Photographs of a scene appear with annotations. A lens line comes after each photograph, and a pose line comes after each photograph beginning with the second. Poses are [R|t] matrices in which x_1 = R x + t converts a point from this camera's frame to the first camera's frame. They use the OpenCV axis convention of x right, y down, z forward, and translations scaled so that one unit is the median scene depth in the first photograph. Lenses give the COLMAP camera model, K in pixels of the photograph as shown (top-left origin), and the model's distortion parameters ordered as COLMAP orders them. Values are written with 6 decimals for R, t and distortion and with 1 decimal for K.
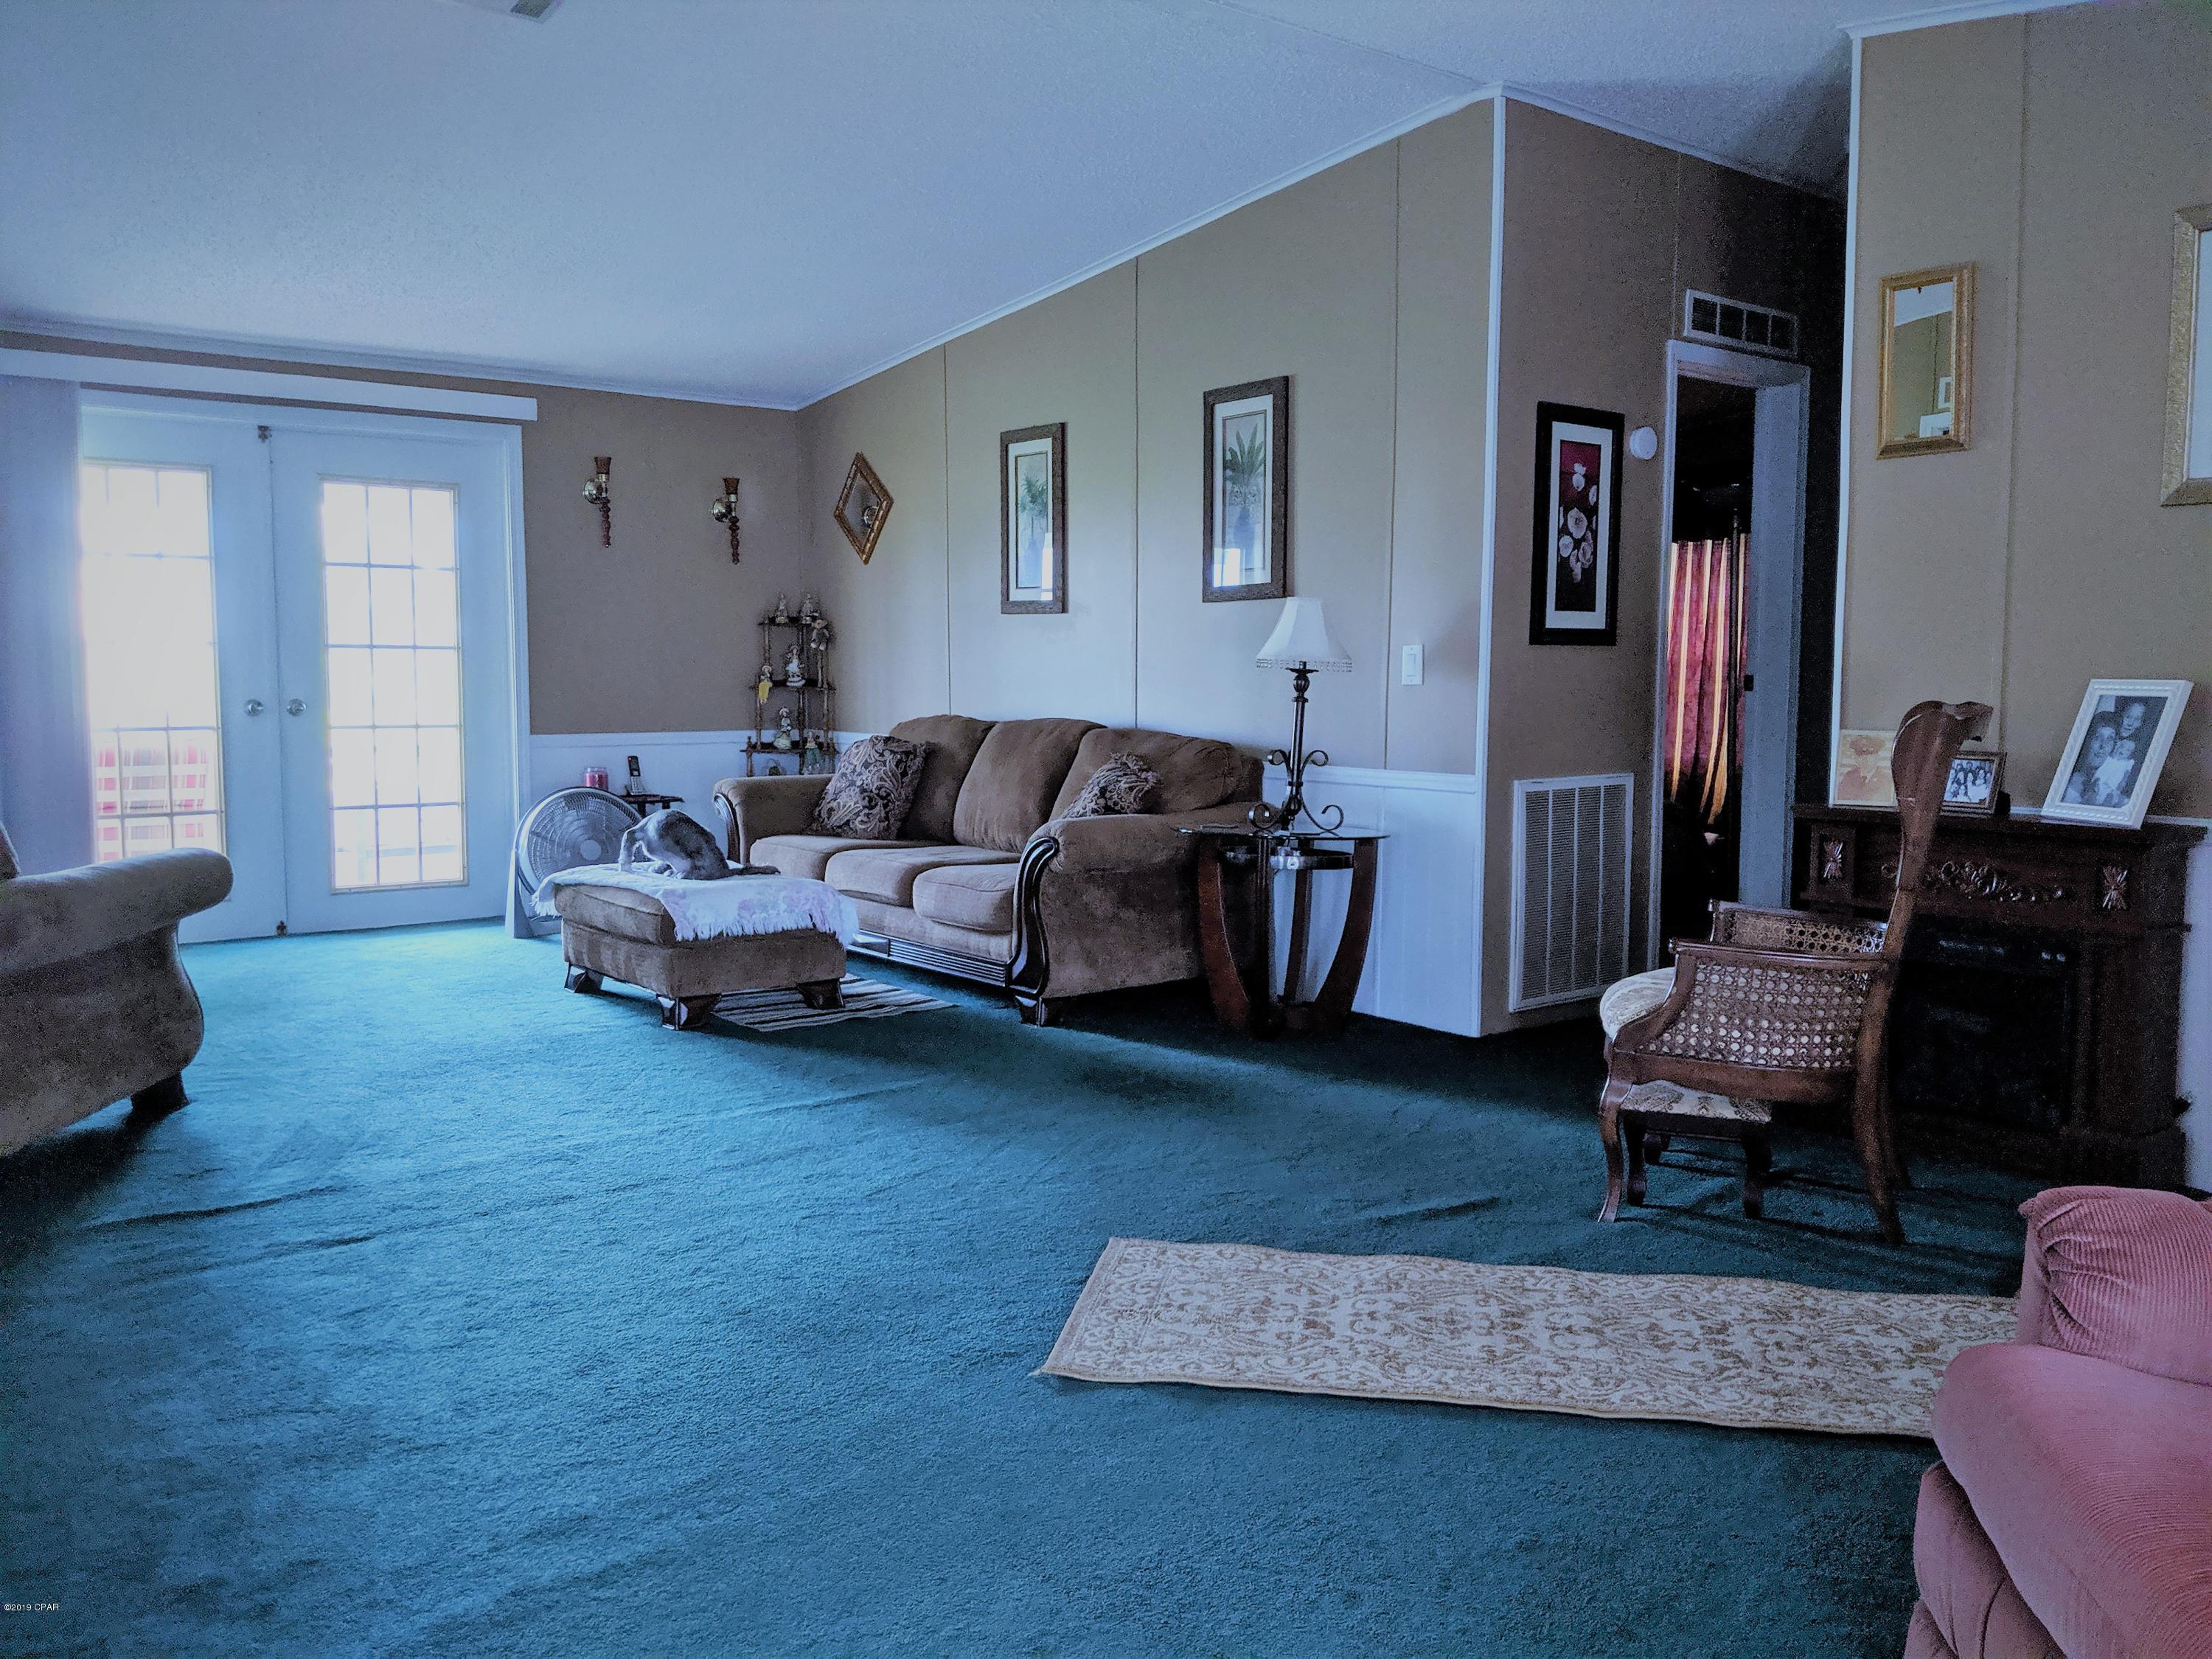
lens RADIAL K [[1765.6, 0, 1106.4], [0, 1765.6, 827.5], [0, 0, 1]] dist [-0.007819, -0.018797]
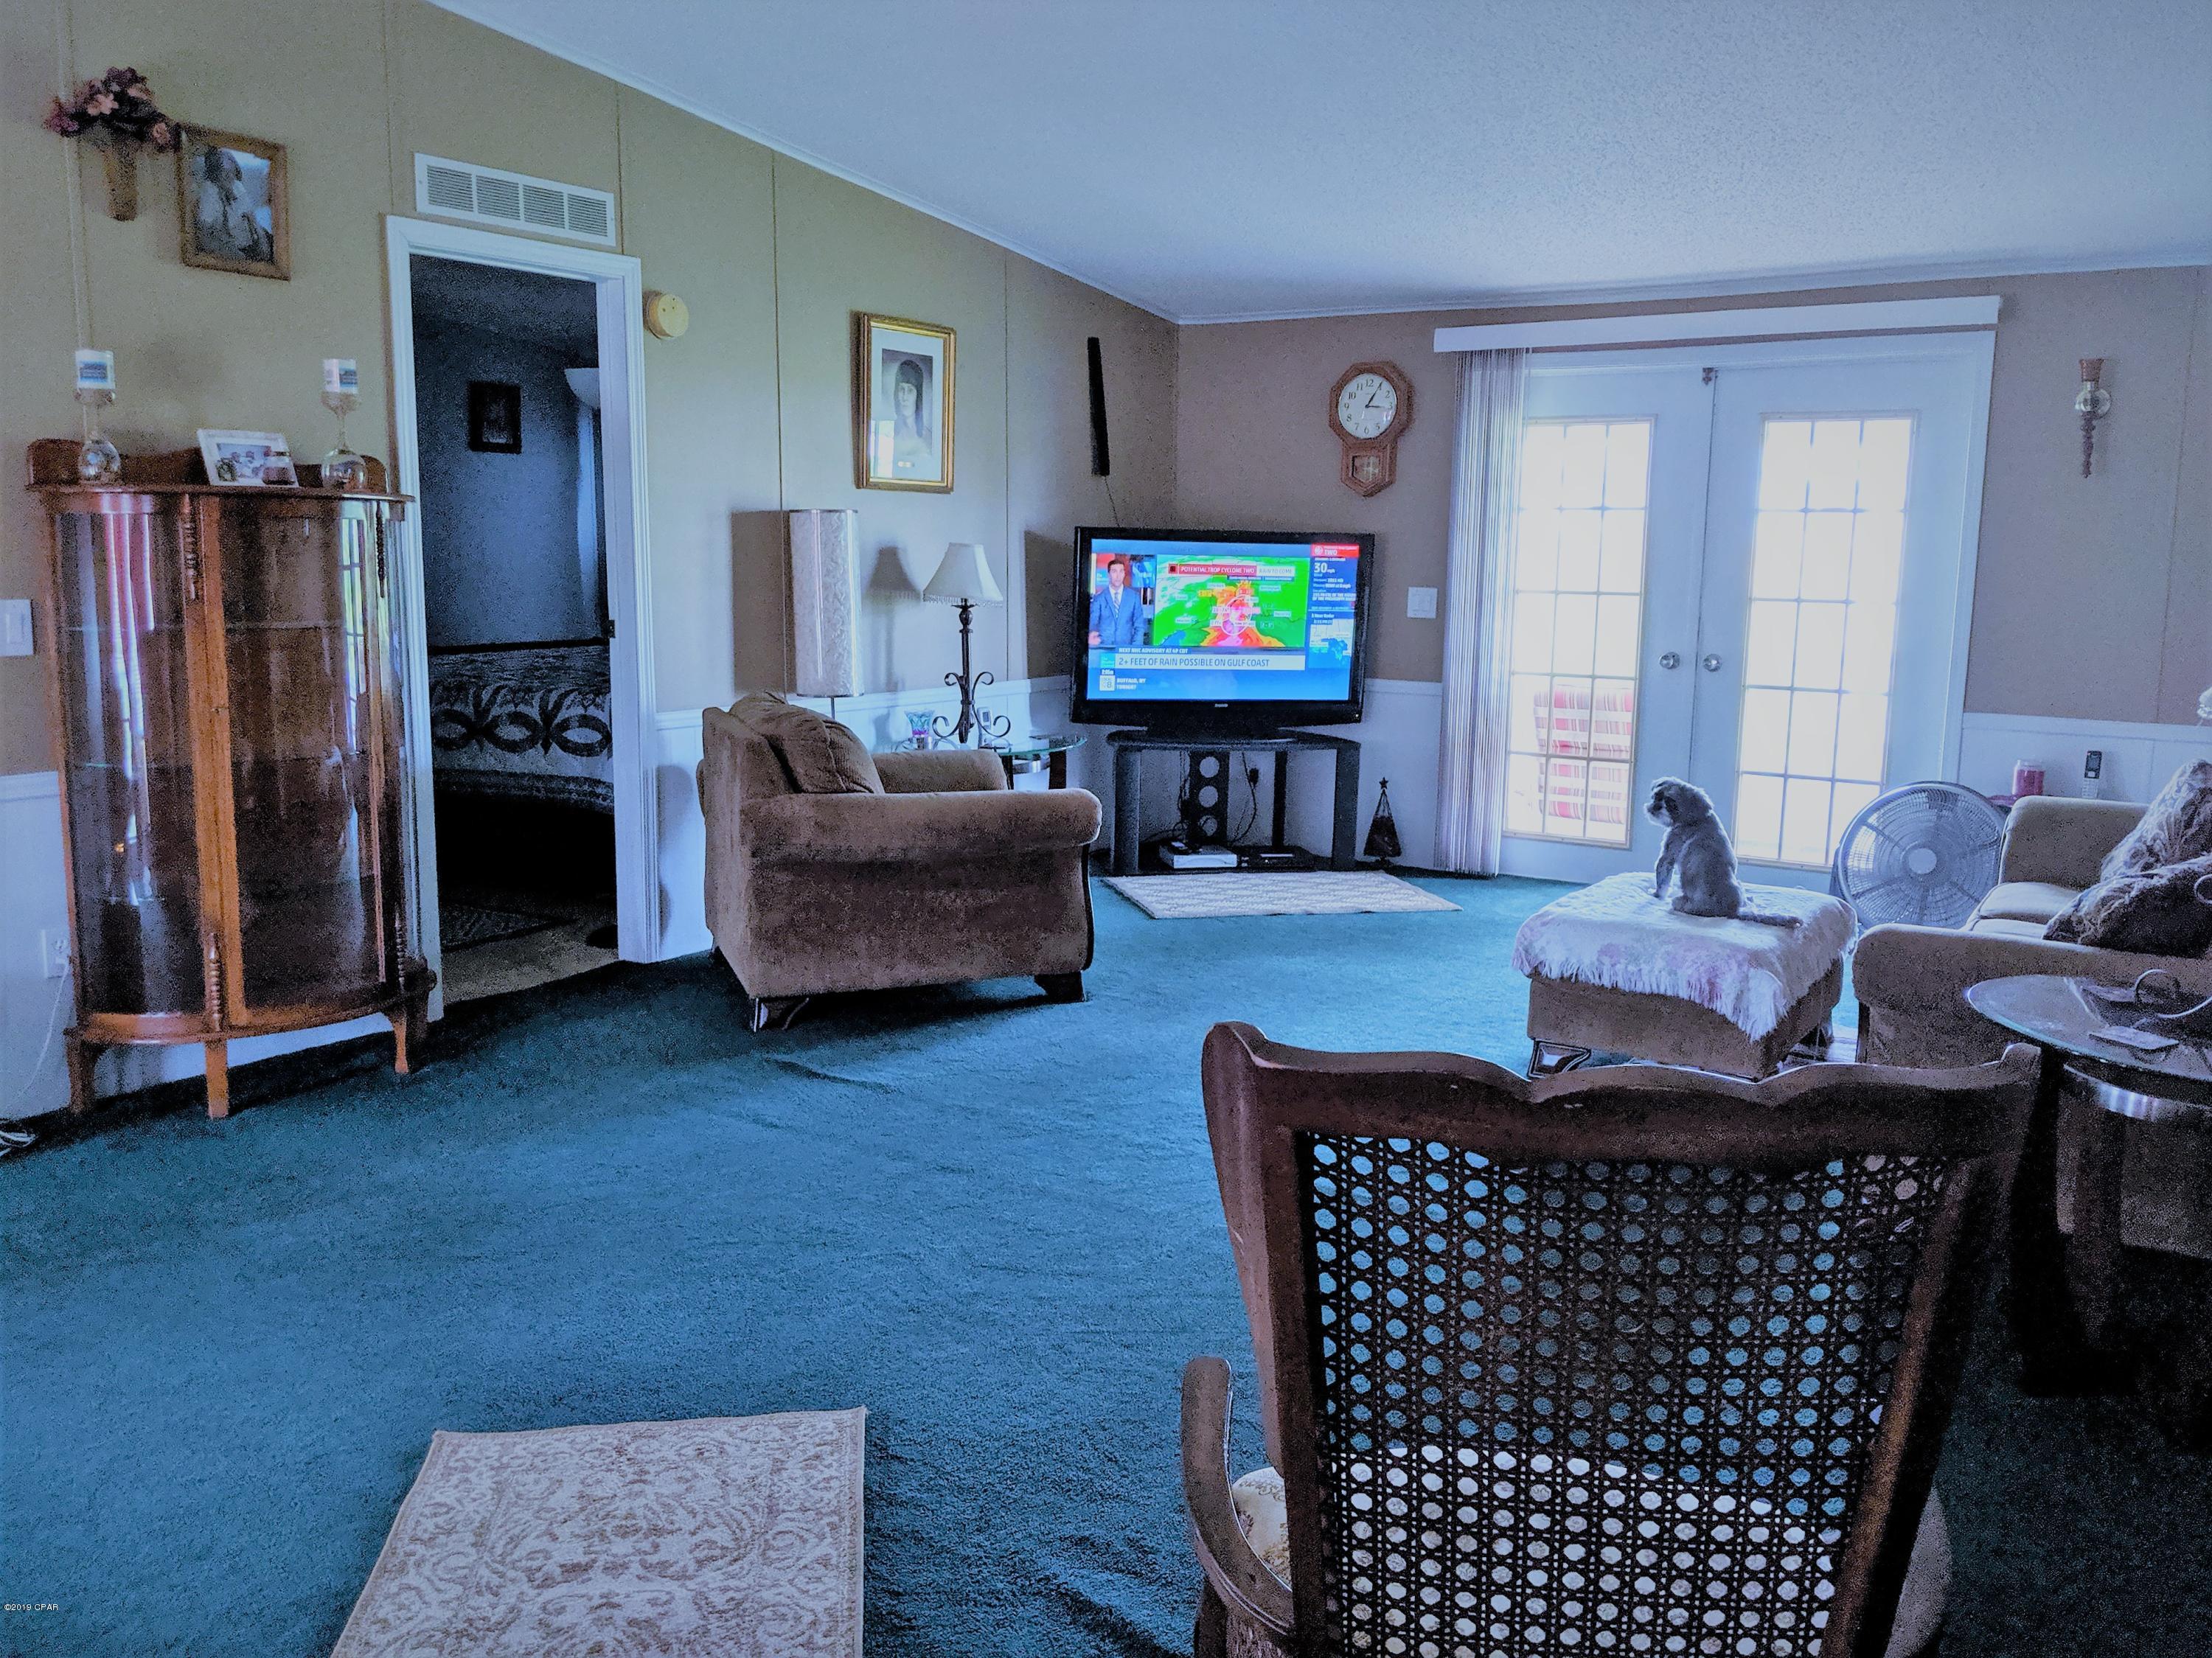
lens RADIAL K [[1765.5, 0, 1104.1], [0, 1765.5, 825.9], [0, 0, 1]] dist [-0.007819, -0.018797]
pose [[0.302888, 0.148462, -0.941391, 0.361988], [-0.098126, 0.987400, 0.124146, -0.068037], [0.947961, 0.054772, 0.313640, 0.397221]]
